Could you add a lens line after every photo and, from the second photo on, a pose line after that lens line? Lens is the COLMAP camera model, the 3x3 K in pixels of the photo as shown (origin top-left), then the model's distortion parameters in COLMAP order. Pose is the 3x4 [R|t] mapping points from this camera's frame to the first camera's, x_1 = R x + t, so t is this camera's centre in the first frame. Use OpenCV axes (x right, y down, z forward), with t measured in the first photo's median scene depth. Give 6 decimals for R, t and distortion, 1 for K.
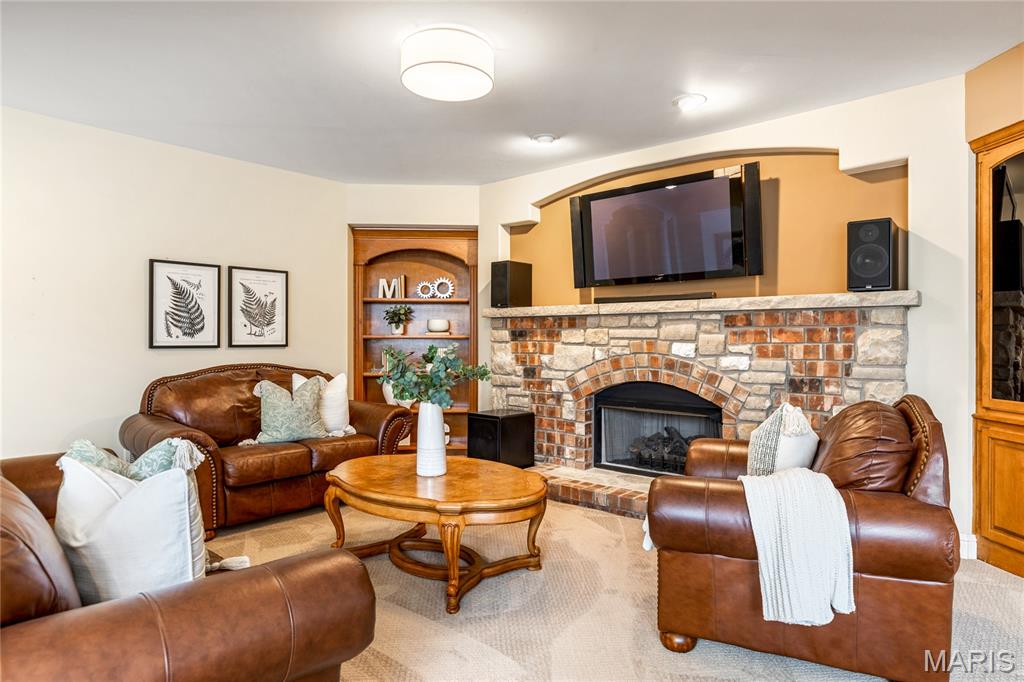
lens RADIAL K [[604.2, 0, 512.2], [0, 604.2, 337.0], [0, 0, 1]] dist [-0.002122, -0.000582]
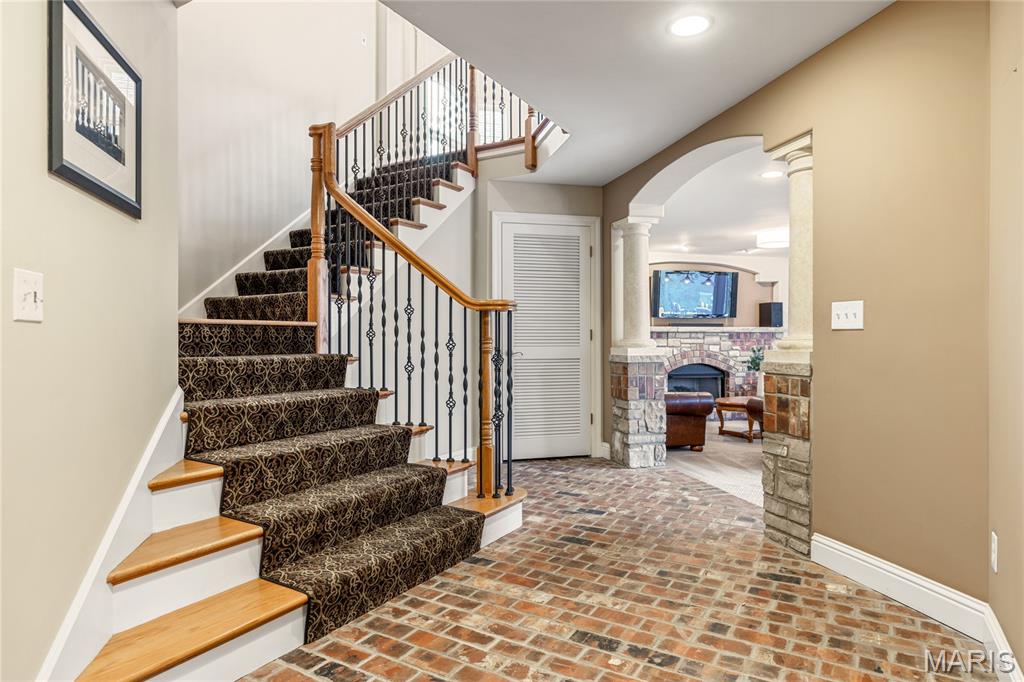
lens RADIAL K [[604.2, 0, 512.0], [0, 604.2, 343.7], [0, 0, 1]] dist [-0.002122, -0.000582]
pose [[0.531482, -0.001752, 0.847068, -2.067500], [-0.000303, 0.999997, 0.002258, -0.002036], [-0.847070, -0.001457, 0.531480, 0.442970]]
